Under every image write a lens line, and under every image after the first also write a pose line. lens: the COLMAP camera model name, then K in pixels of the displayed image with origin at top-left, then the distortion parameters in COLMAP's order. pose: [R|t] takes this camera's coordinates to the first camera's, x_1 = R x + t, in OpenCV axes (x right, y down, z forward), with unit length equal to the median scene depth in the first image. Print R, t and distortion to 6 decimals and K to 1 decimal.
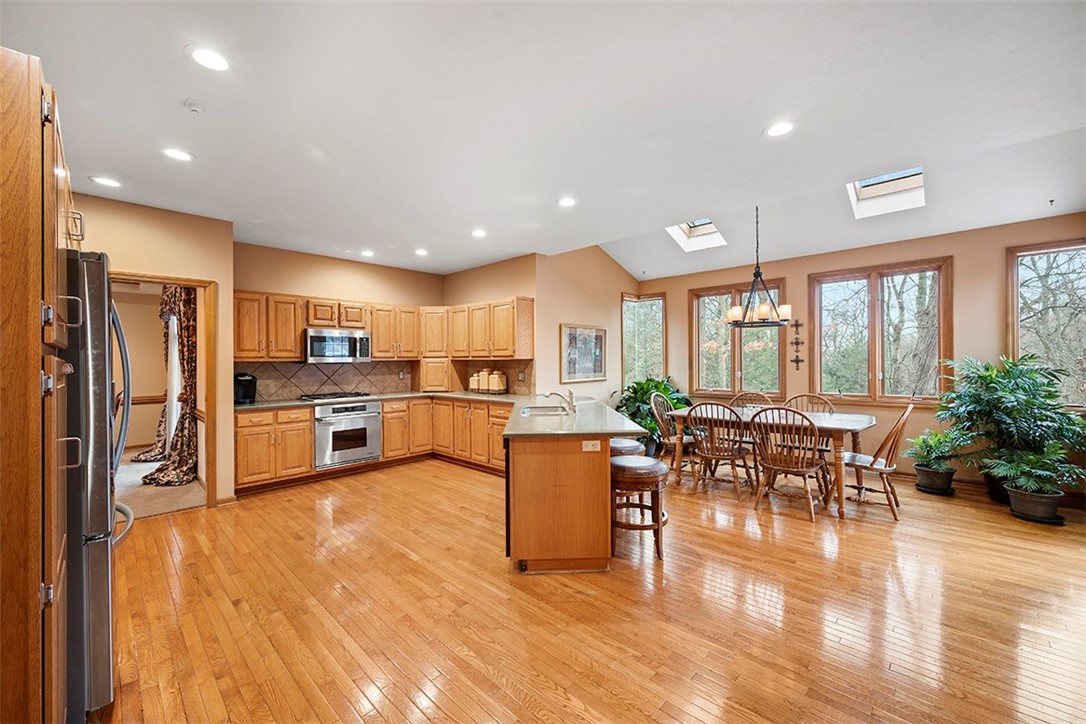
lens RADIAL K [[428.2, 0, 540.3], [0, 428.2, 359.6], [0, 0, 1]] dist [0.000821, 0.000036]
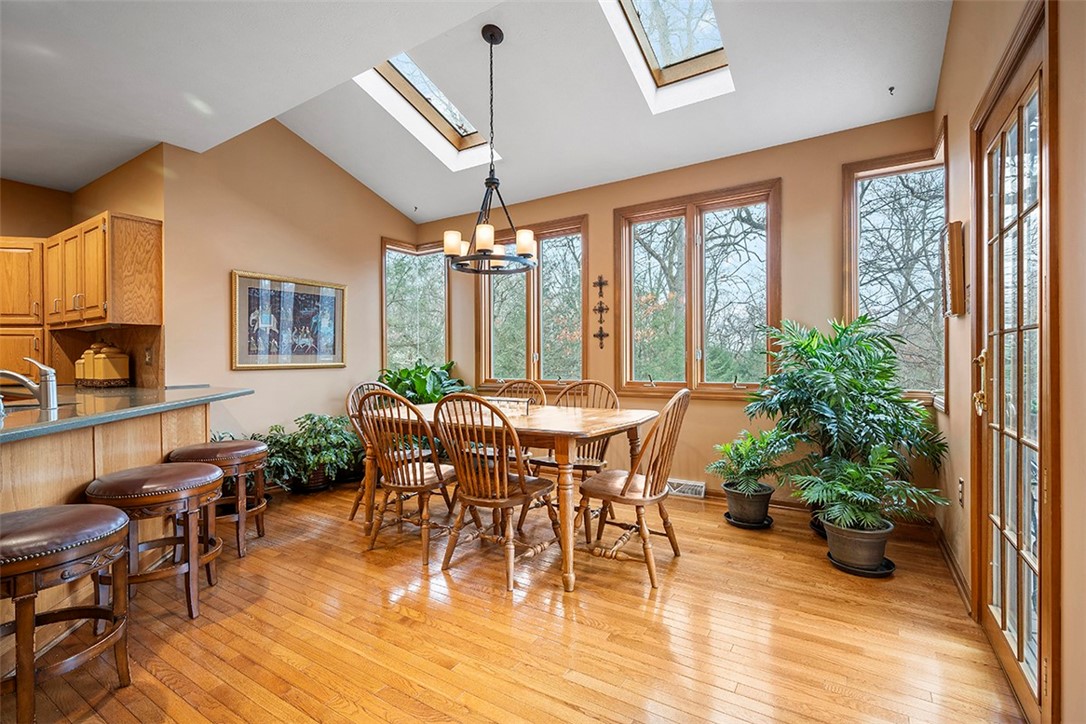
lens RADIAL K [[500.9, 0, 539.8], [0, 500.9, 357.4], [0, 0, 1]] dist [0.004378, 0.000040]
pose [[0.982439, 0.004294, 0.186534, 0.387421], [-0.003455, 0.999982, -0.004827, 0.046613], [-0.186552, 0.004098, 0.982437, 0.251440]]
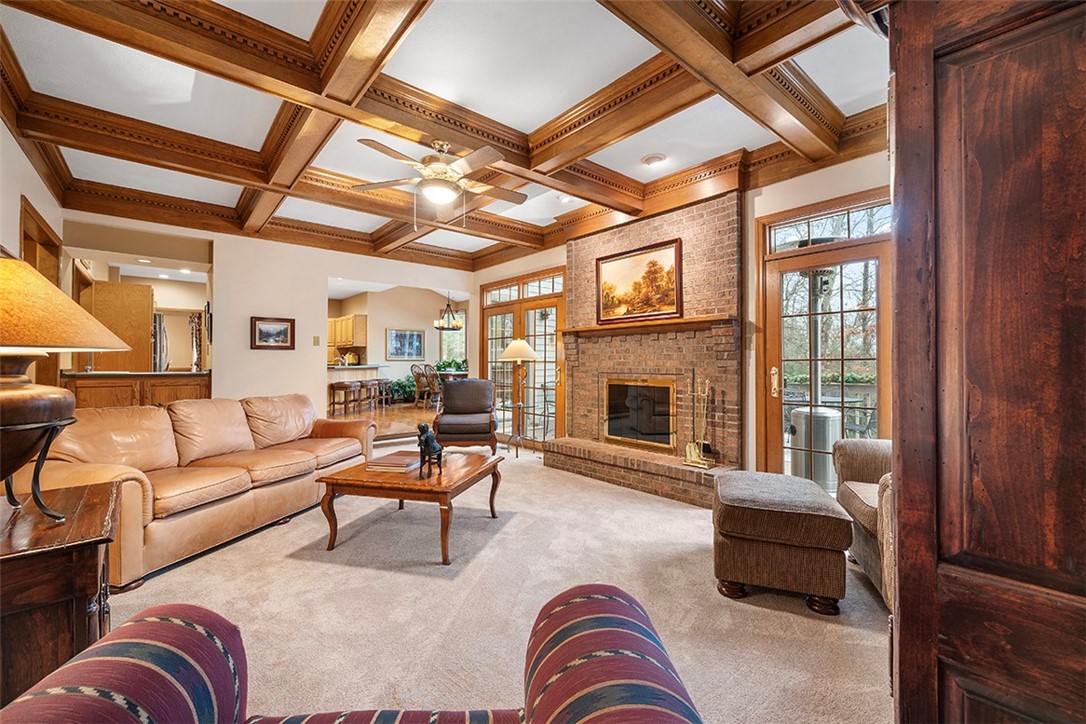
lens RADIAL K [[445.5, 0, 536.5], [0, 445.5, 361.9], [0, 0, 1]] dist [0.001099, -0.000009]
pose [[0.994734, 0.008453, -0.102142, 1.013478], [-0.008421, 0.999964, 0.000746, 0.064867], [0.102144, 0.000118, 0.994770, -0.975140]]
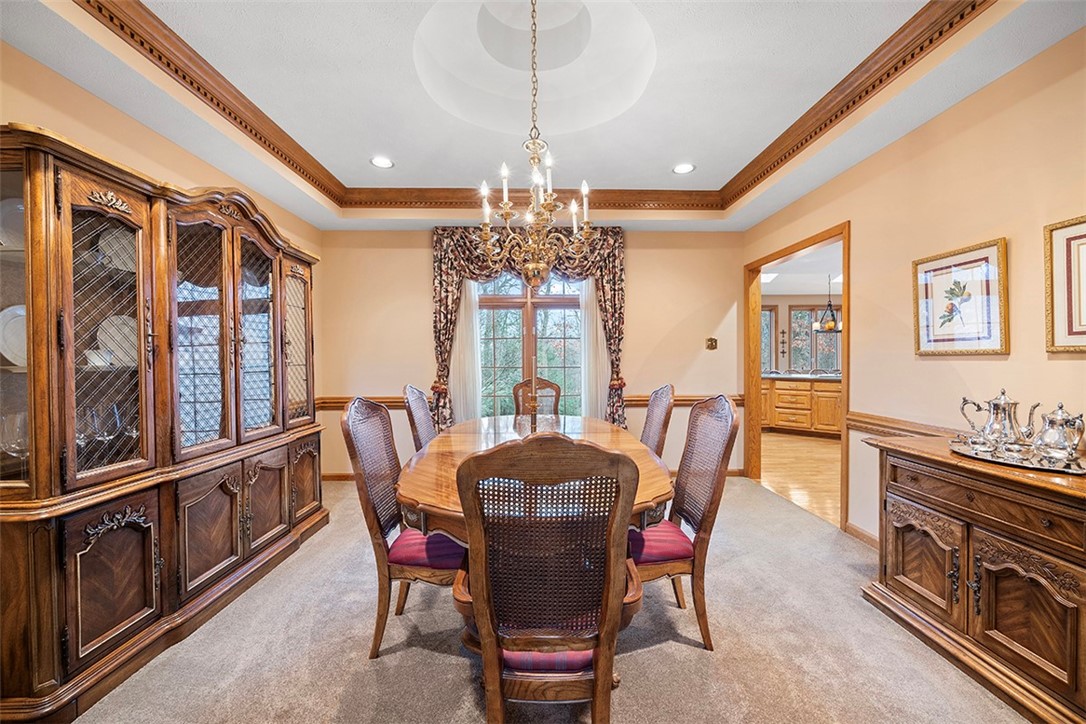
lens RADIAL K [[428.2, 0, 539.9], [0, 428.2, 362.0], [0, 0, 1]] dist [0.000821, 0.000036]
pose [[0.703003, -0.001955, 0.711184, -1.530276], [0.001734, 0.999998, 0.001035, 0.043415], [-0.711184, 0.000506, 0.703005, 0.506812]]
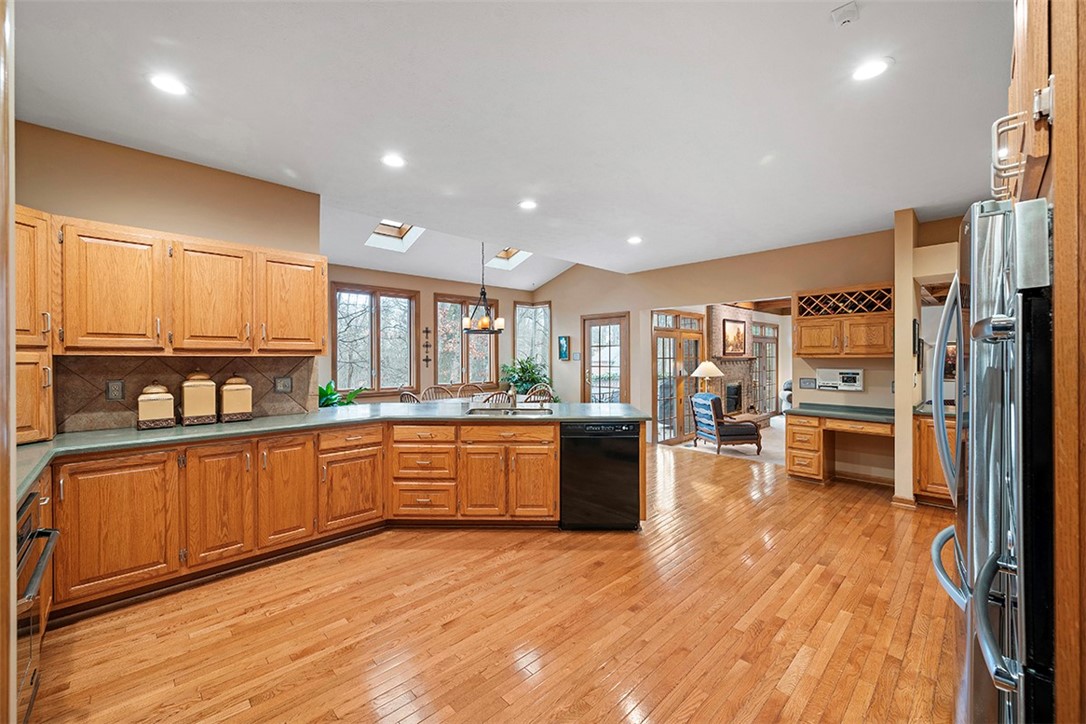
lens RADIAL K [[428.2, 0, 543.8], [0, 428.2, 364.2], [0, 0, 1]] dist [0.000821, 0.000036]
pose [[0.036281, -0.007525, 0.999313, -0.697481], [0.000764, 0.999972, 0.007502, 0.006827], [-0.999341, 0.000491, 0.036286, 0.672406]]
